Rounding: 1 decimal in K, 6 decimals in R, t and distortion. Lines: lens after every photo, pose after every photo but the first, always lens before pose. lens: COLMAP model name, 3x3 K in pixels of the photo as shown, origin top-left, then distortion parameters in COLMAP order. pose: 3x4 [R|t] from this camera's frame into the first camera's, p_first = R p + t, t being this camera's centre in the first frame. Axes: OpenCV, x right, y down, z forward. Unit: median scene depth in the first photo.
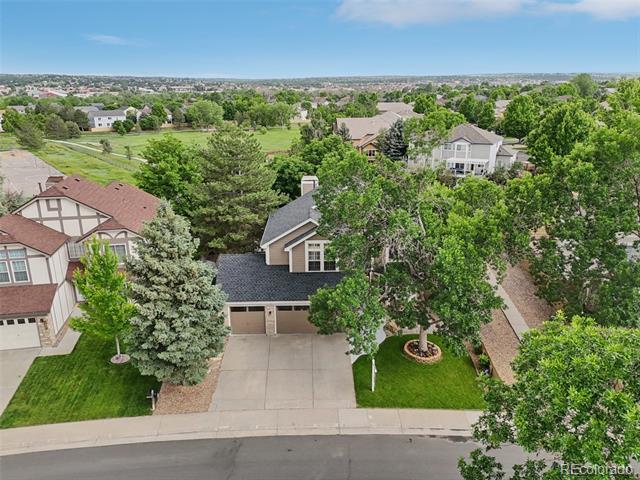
lens RADIAL K [[471.6, 0, 320.0], [0, 471.6, 240.0], [0, 0, 1]] dist [0.004587, -0.001236]
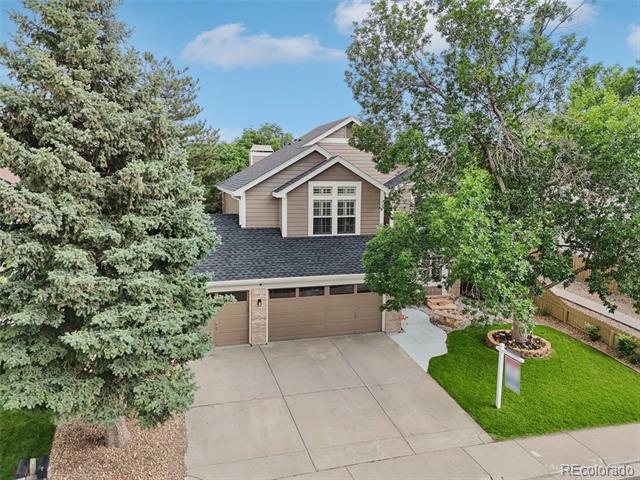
lens RADIAL K [[471.6, 0, 320.0], [0, 471.6, 240.0], [0, 0, 1]] dist [0.004587, -0.001236]
pose [[0.965425, -0.018328, 0.260035, -0.192427], [0.059049, 0.986972, -0.149664, 0.181945], [-0.253904, 0.159844, 0.953930, 0.467168]]
